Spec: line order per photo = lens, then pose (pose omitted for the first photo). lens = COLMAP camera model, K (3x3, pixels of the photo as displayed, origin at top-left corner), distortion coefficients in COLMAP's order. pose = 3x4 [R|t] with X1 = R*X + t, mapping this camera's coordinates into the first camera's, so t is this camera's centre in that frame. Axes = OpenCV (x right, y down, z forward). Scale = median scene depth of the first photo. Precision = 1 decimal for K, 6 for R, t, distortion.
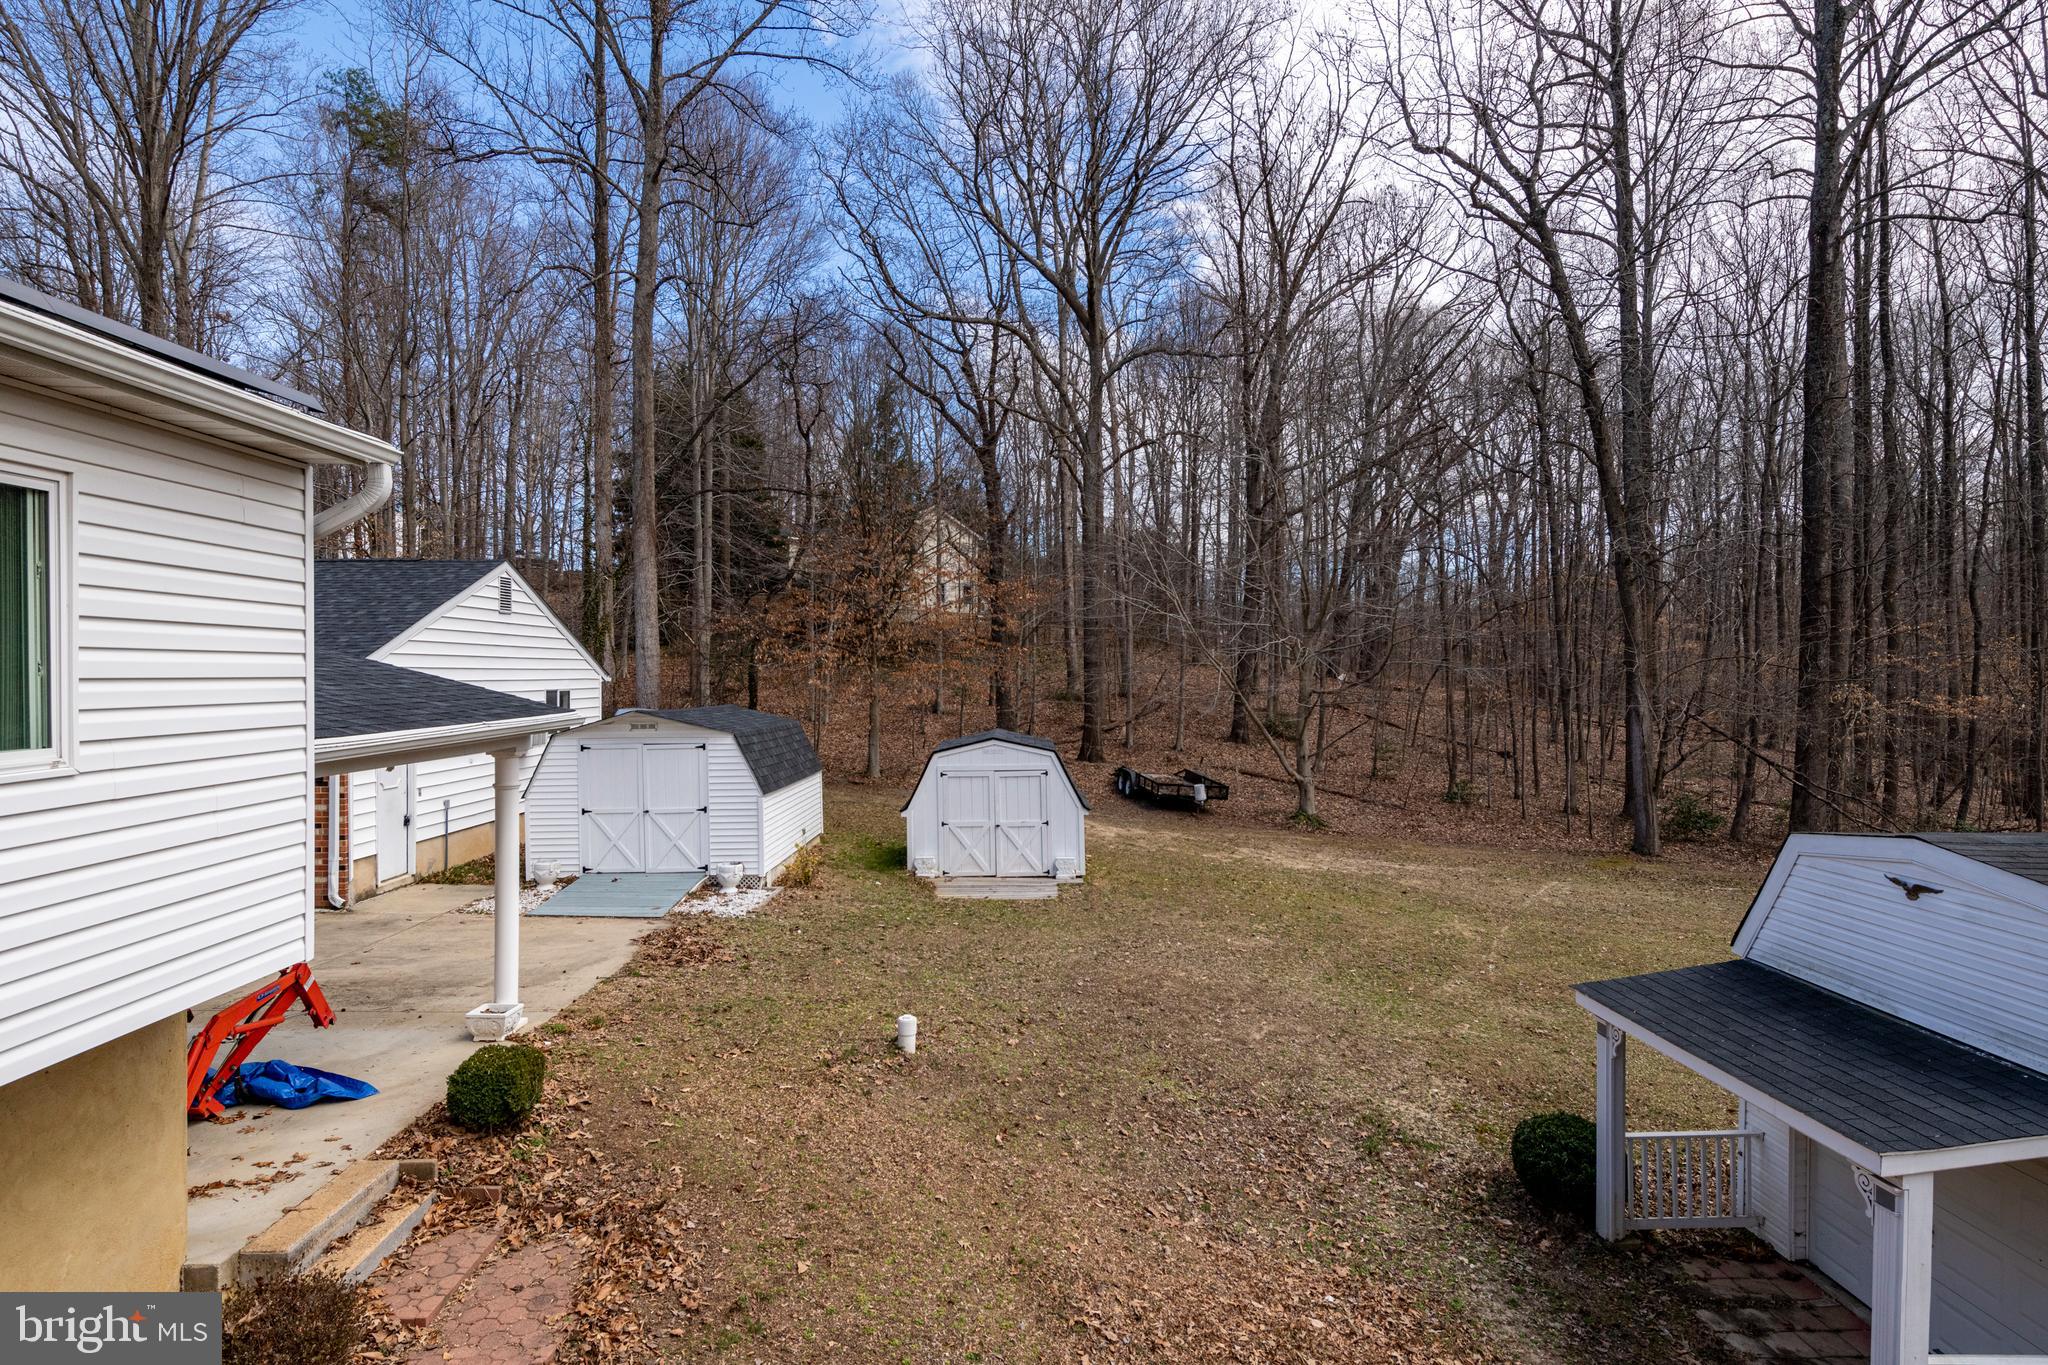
lens RADIAL K [[1095.1, 0, 988.7], [0, 1095.1, 691.4], [0, 0, 1]] dist [0.003336, -0.000933]
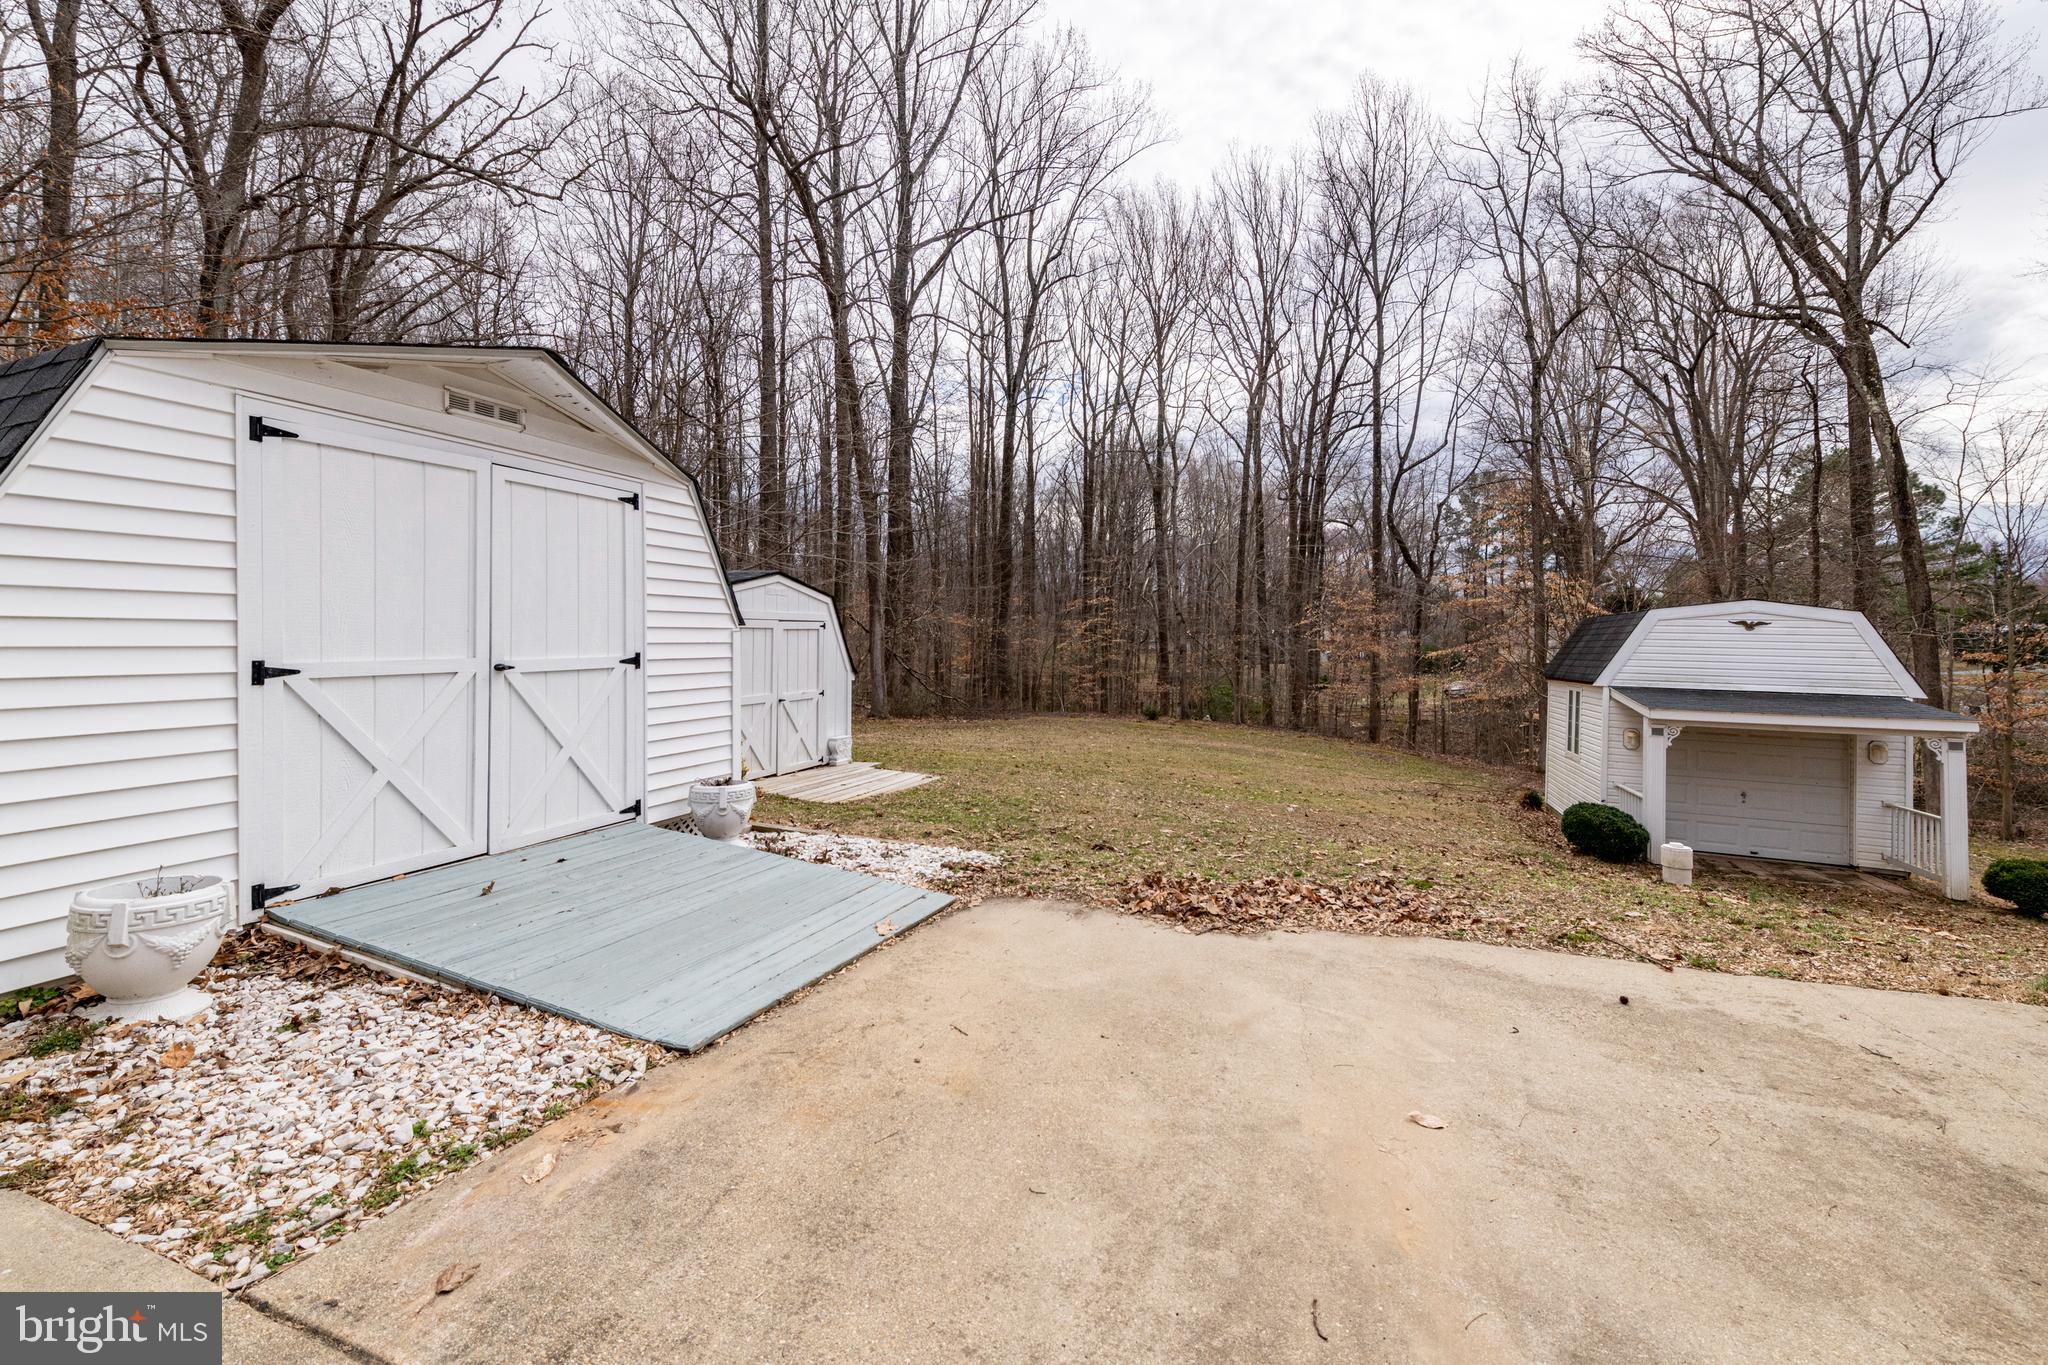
lens RADIAL K [[828.1, 0, 1022.0], [0, 828.1, 676.7], [0, 0, 1]] dist [0.014762, -0.000382]
pose [[0.409001, -0.035170, 0.911856, -0.409003], [0.000468, 0.999265, 0.038331, 0.088277], [-0.912534, -0.015250, 0.408717, 0.643791]]
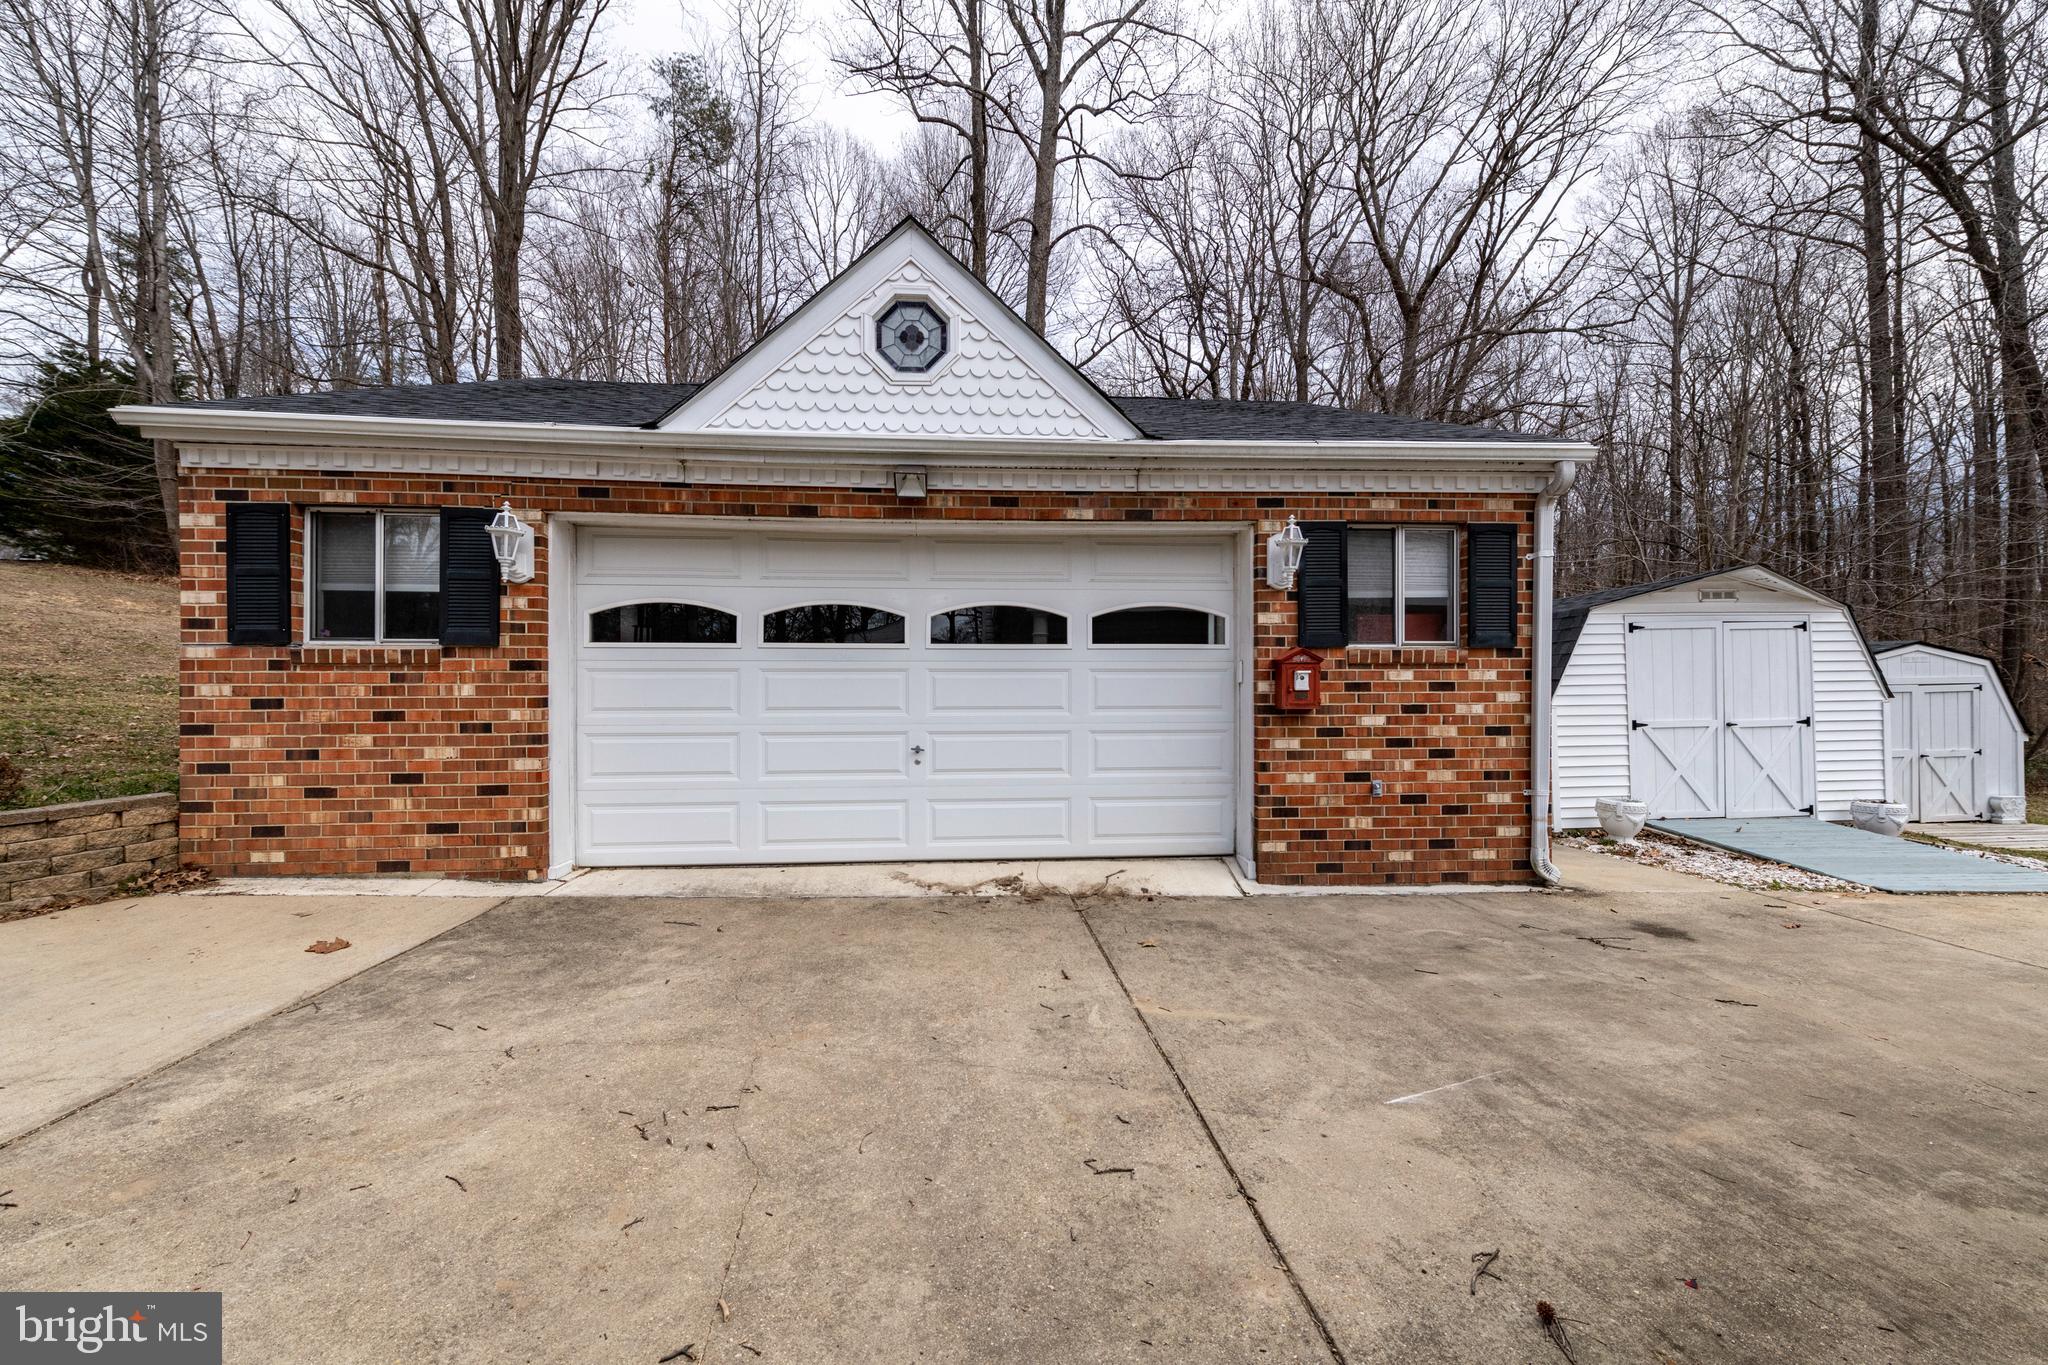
lens RADIAL K [[828.1, 0, 1022.0], [0, 828.1, 676.7], [0, 0, 1]] dist [0.014762, -0.000382]
pose [[0.998038, -0.007703, 0.062134, -0.654298], [0.009463, 0.999561, -0.028076, 0.078282], [-0.061891, 0.028609, 0.997673, 0.450556]]
